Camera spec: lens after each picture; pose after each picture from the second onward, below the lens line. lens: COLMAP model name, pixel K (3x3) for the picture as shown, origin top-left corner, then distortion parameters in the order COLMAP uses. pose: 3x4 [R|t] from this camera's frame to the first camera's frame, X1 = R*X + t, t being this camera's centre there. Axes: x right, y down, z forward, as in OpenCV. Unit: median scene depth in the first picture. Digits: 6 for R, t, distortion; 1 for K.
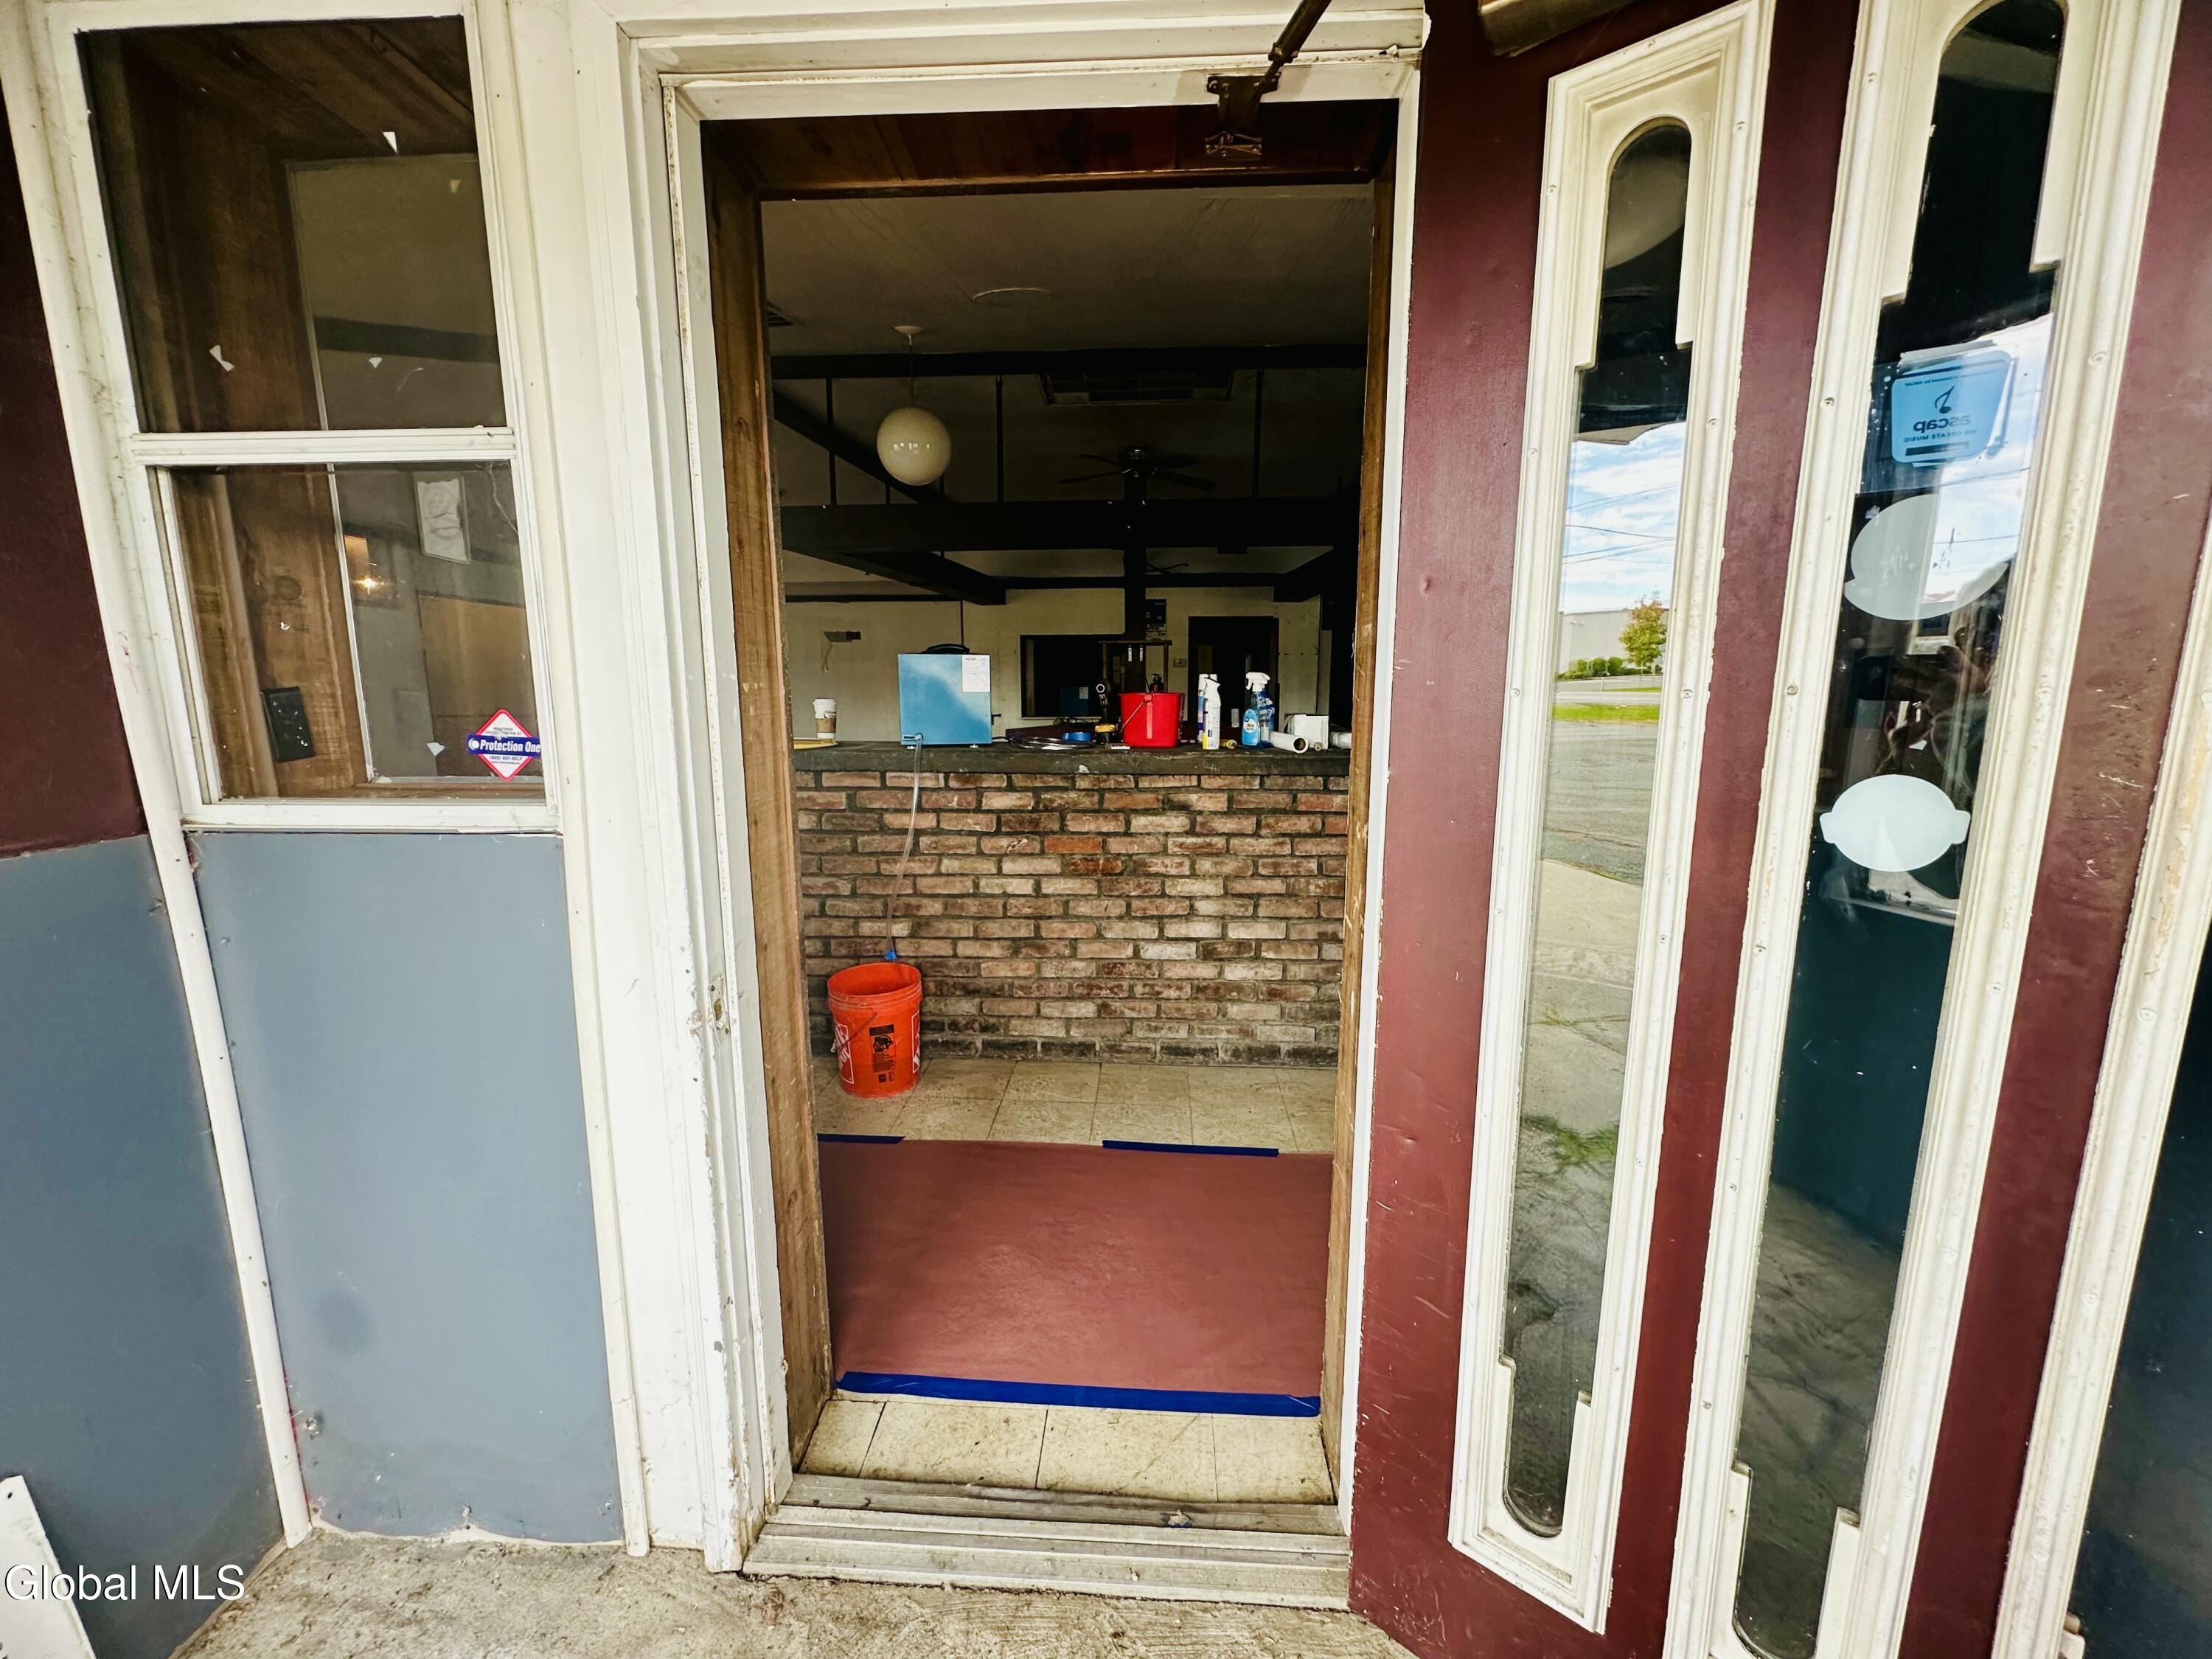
lens RADIAL K [[880.2, 0, 1105.0], [0, 880.2, 826.8], [0, 0, 1]] dist [-0.006106, 0.002055]
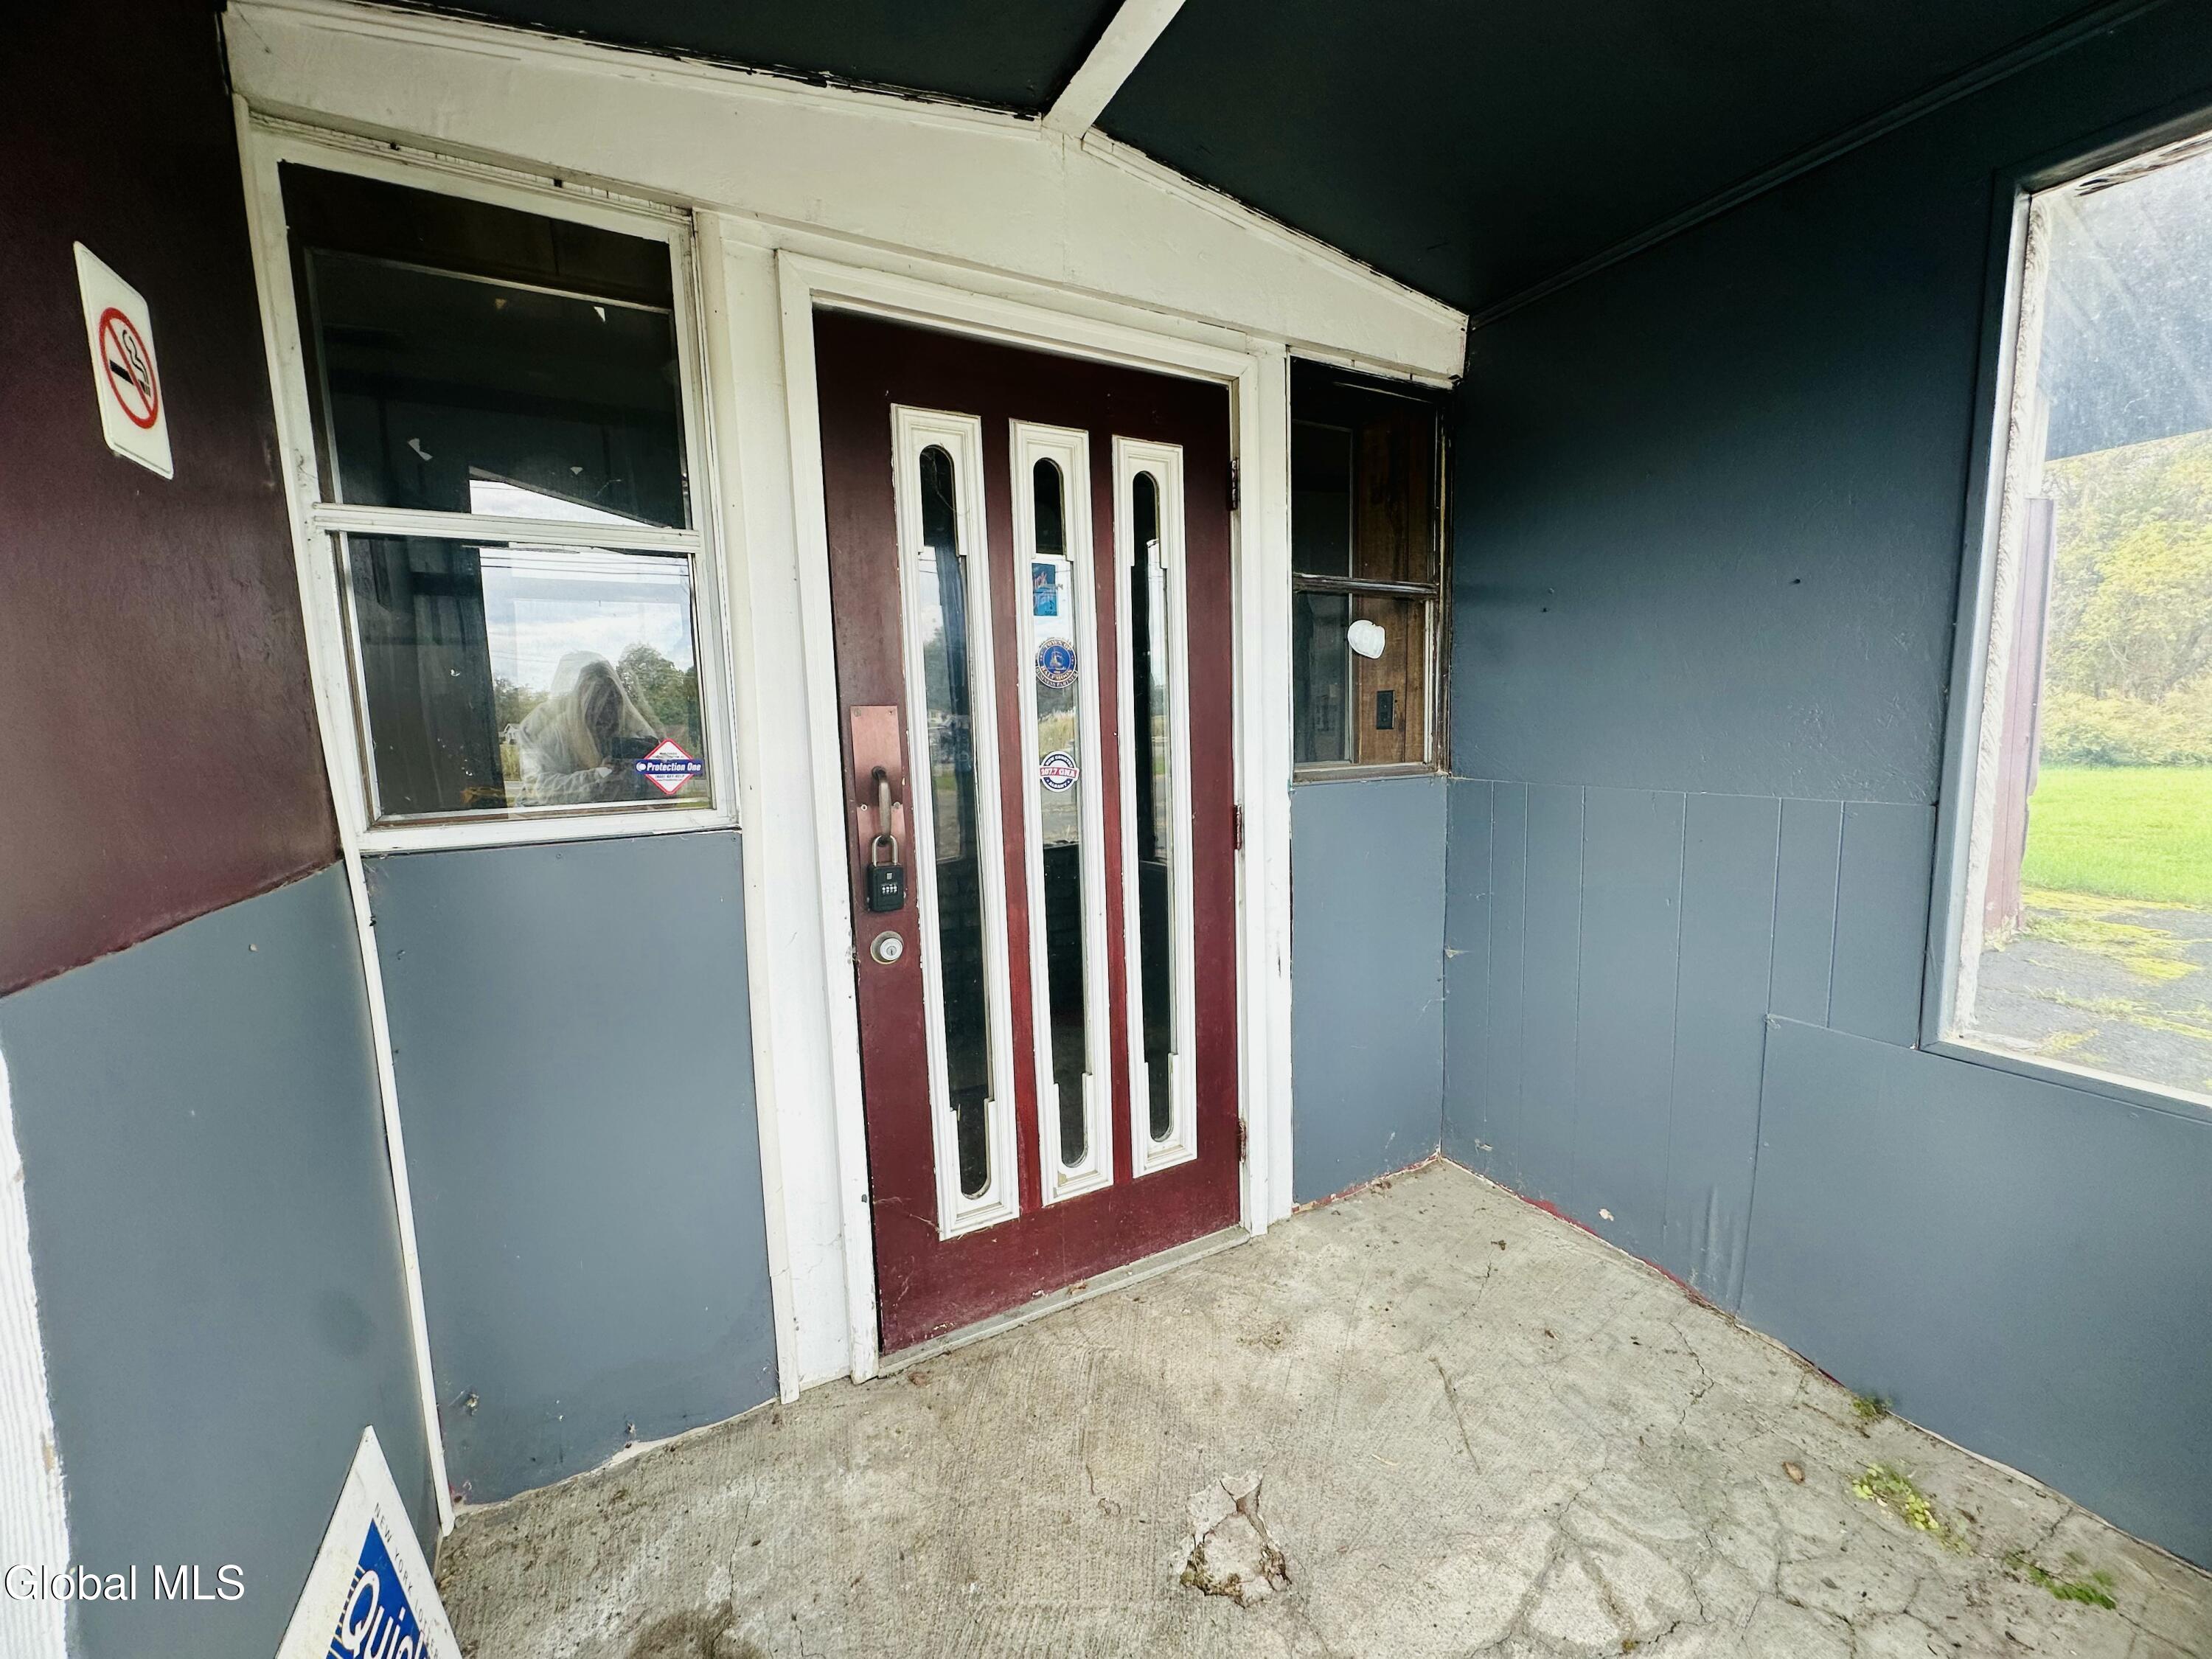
lens RADIAL K [[880.2, 0, 1105.0], [0, 880.2, 826.8], [0, 0, 1]] dist [-0.006106, 0.002055]
pose [[0.850023, -0.083370, 0.520106, -0.817572], [0.110905, 0.993588, -0.021989, 0.093760], [-0.514938, 0.076373, 0.853819, -0.418096]]
